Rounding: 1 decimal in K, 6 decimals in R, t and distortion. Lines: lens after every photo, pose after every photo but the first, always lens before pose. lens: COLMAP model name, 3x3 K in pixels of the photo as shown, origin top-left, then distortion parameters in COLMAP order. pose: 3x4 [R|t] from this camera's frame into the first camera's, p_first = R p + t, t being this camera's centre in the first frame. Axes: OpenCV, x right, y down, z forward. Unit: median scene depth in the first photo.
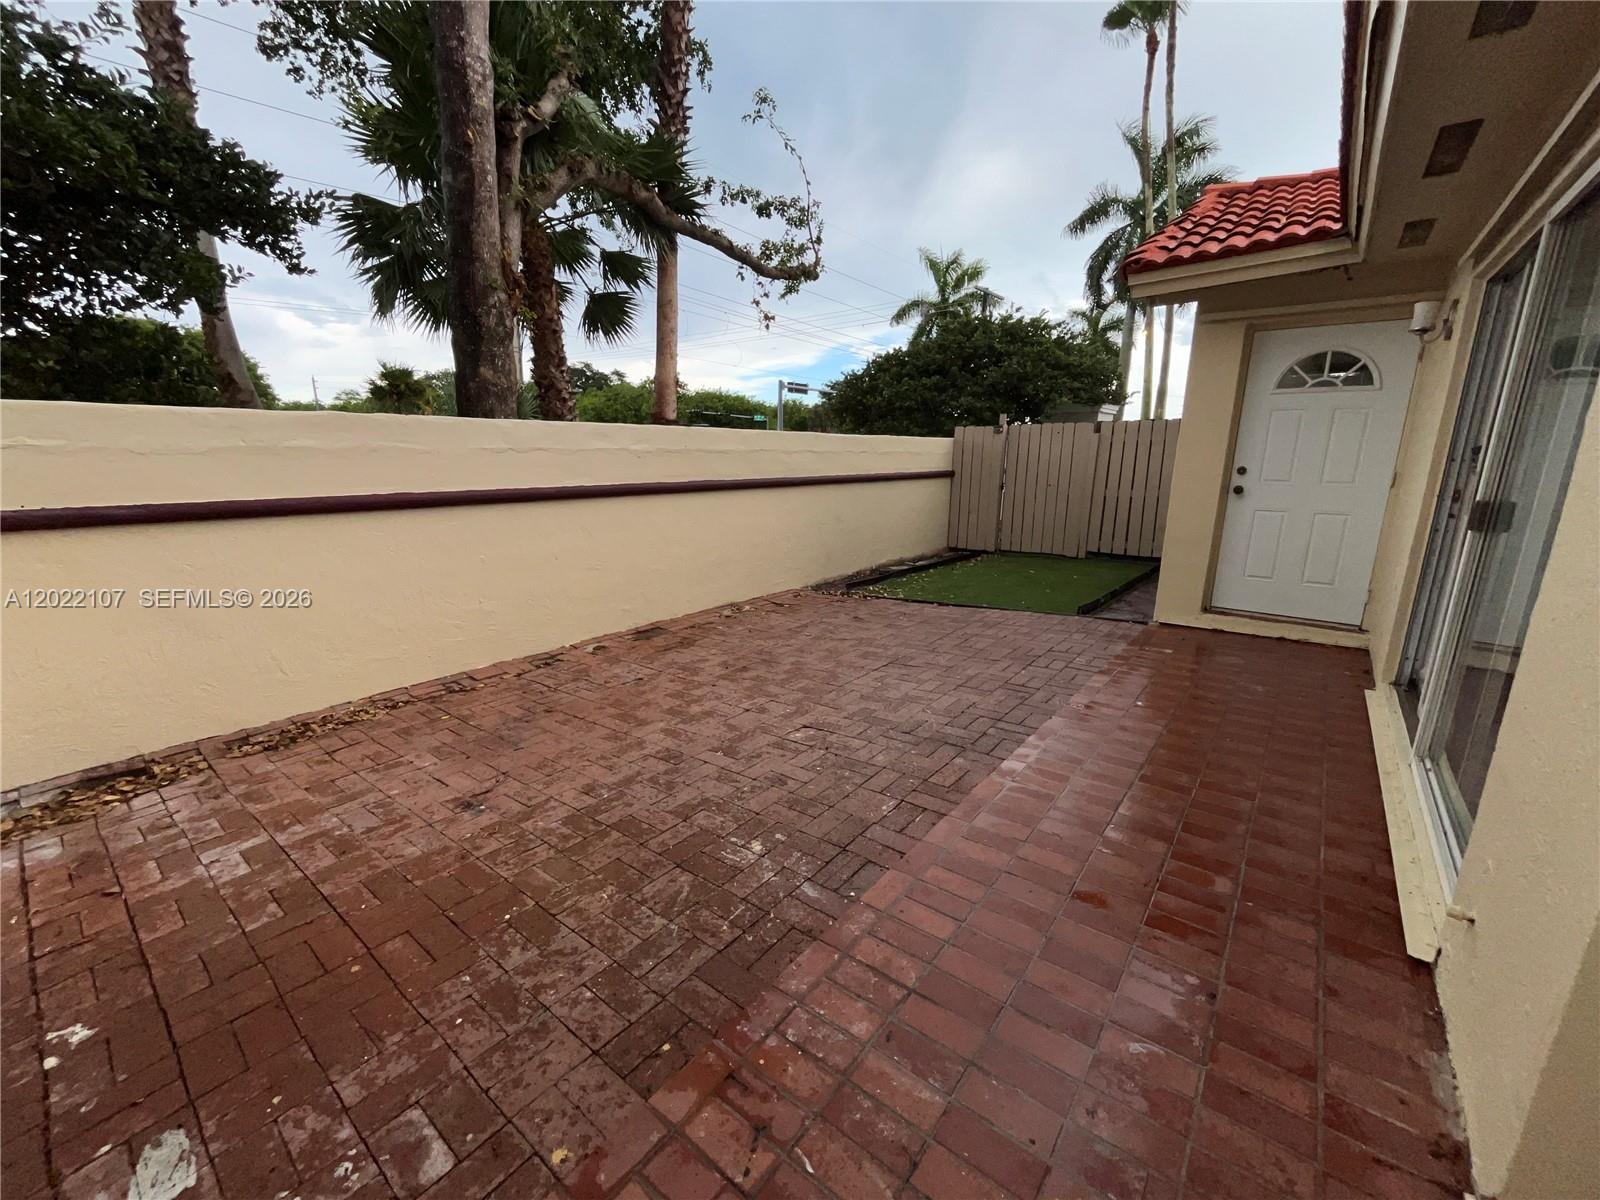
lens RADIAL K [[650.0, 0, 798.1], [0, 650.0, 600.8], [0, 0, 1]] dist [-0.003513, -0.000156]
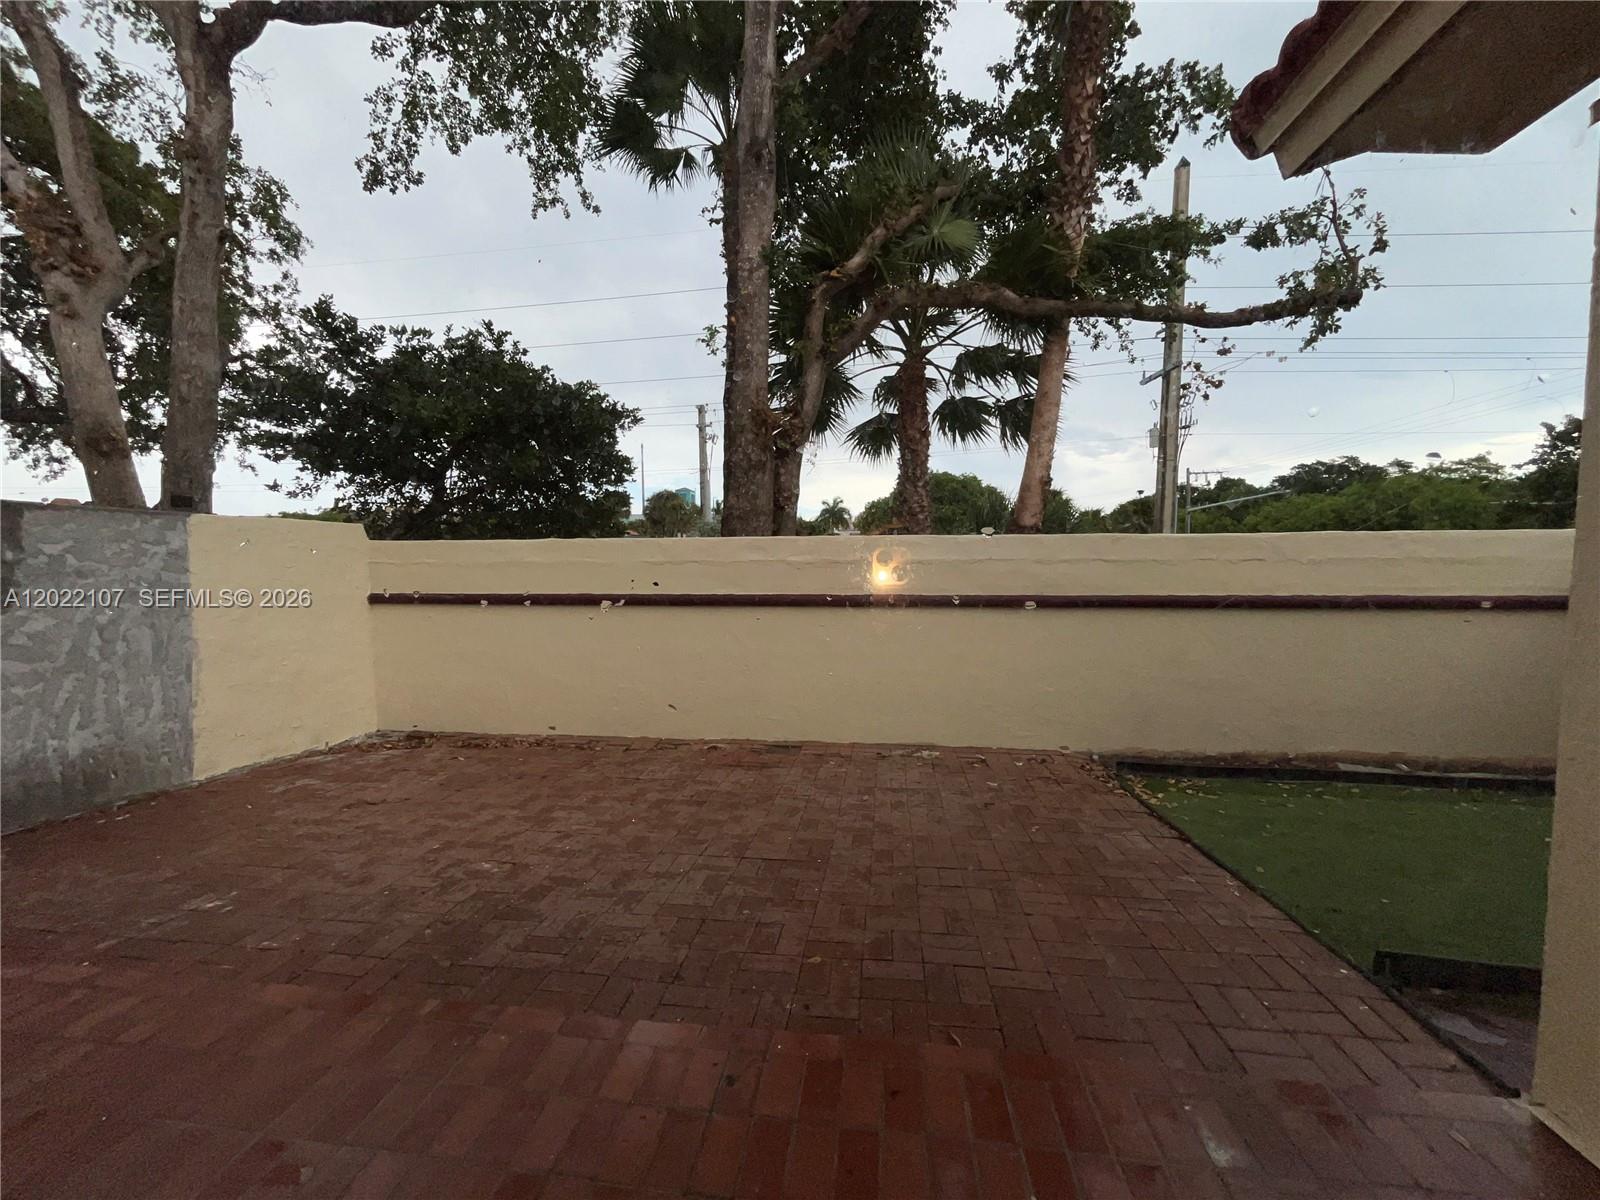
lens RADIAL K [[650.0, 0, 798.1], [0, 650.0, 600.8], [0, 0, 1]] dist [-0.003513, -0.000156]
pose [[0.521662, 0.045465, -0.851940, 0.710375], [-0.185541, 0.980724, -0.061273, -0.132970], [0.832733, 0.190034, 0.520042, 0.584394]]
